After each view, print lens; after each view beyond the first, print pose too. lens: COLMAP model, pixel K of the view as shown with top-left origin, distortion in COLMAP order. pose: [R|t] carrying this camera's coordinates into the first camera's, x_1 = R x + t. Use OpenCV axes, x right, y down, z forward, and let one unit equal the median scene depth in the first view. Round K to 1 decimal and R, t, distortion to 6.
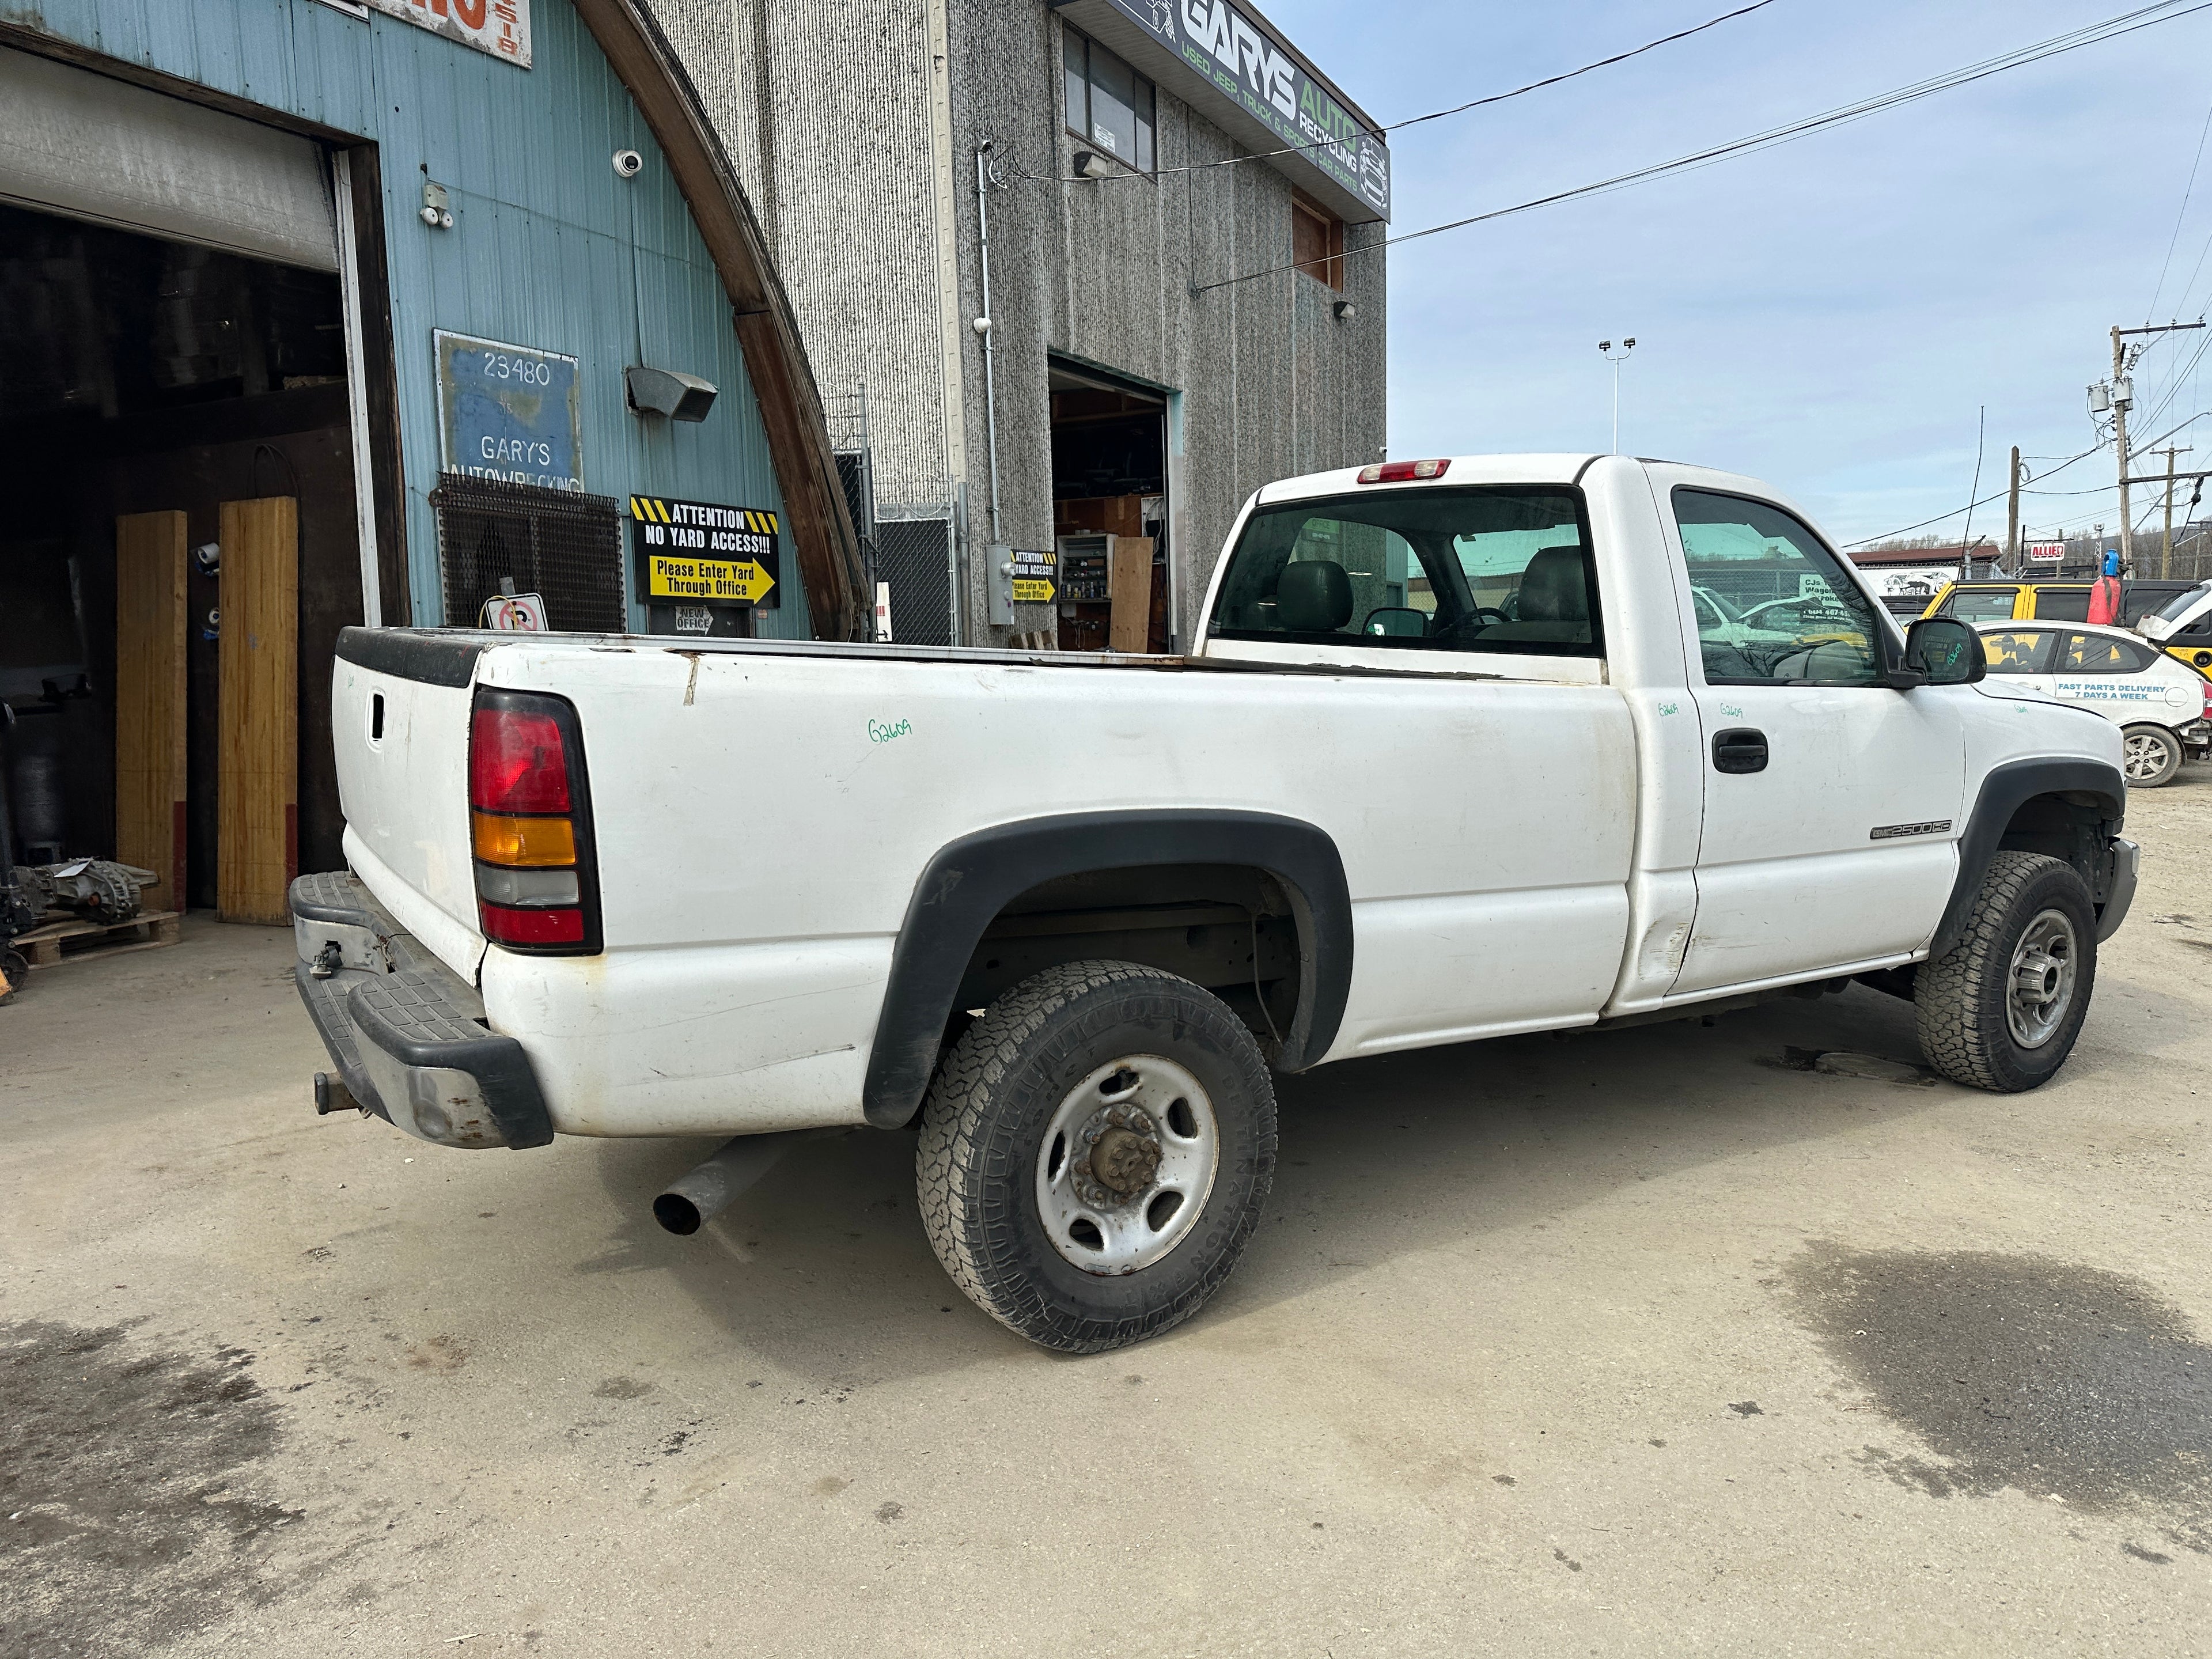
lens RADIAL K [[1558.3, 0, 1119.6], [0, 1558.3, 823.7], [0, 0, 1]] dist [0.031701, -0.039451]
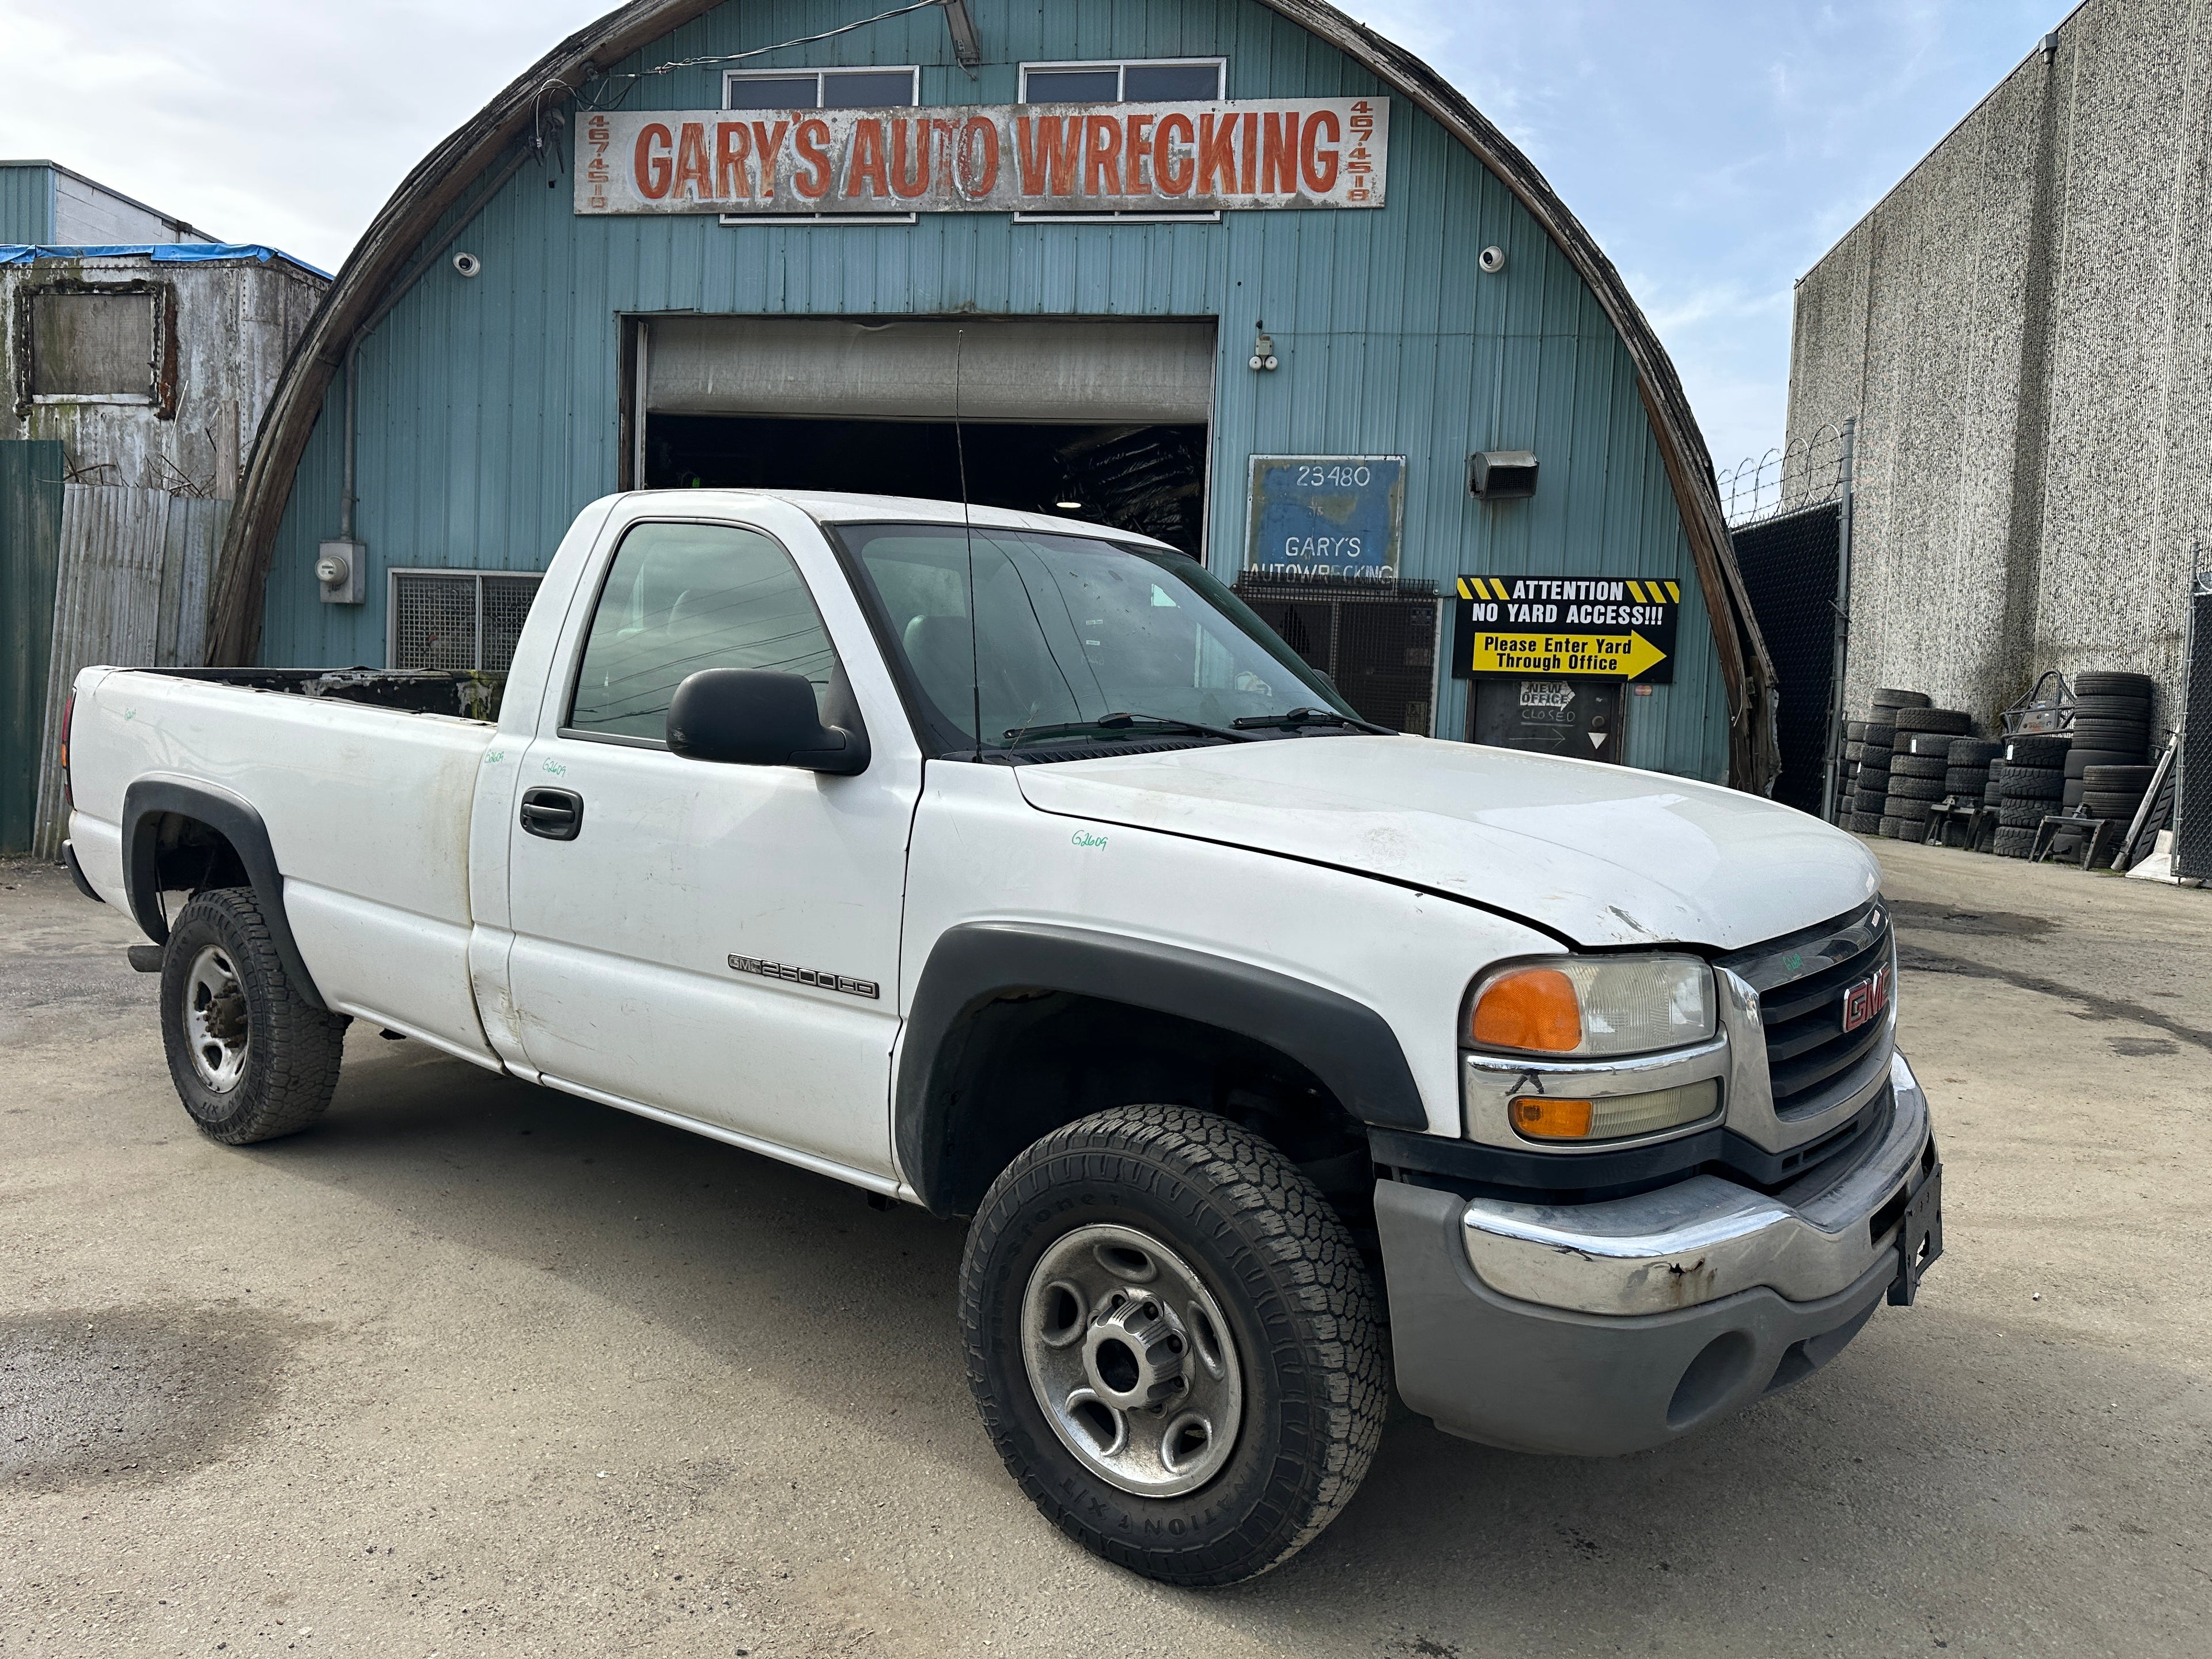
lens RADIAL K [[1545.5, 0, 1101.0], [0, 1545.5, 815.3], [0, 0, 1]] dist [0.046371, -0.051314]
pose [[0.326973, 0.086008, -0.941112, 0.602892], [-0.148629, 0.988137, 0.038667, -0.056563], [0.933273, 0.127234, 0.335878, 0.452847]]
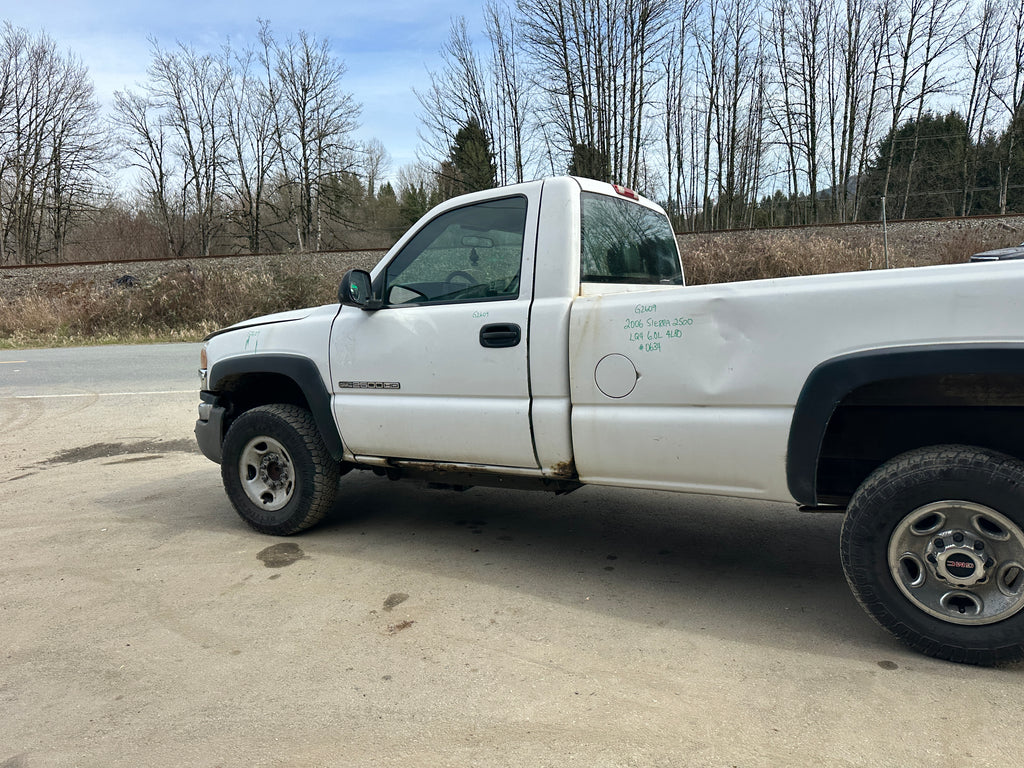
lens RADIAL K [[721.4, 0, 512.4], [0, 721.4, 375.2], [0, 0, 1]] dist [0.031701, -0.039451]
pose [[-0.455032, -0.086210, 0.886292, -0.288874], [0.156395, 0.972094, 0.174851, -0.096305], [-0.876634, 0.218174, -0.428851, 0.805307]]
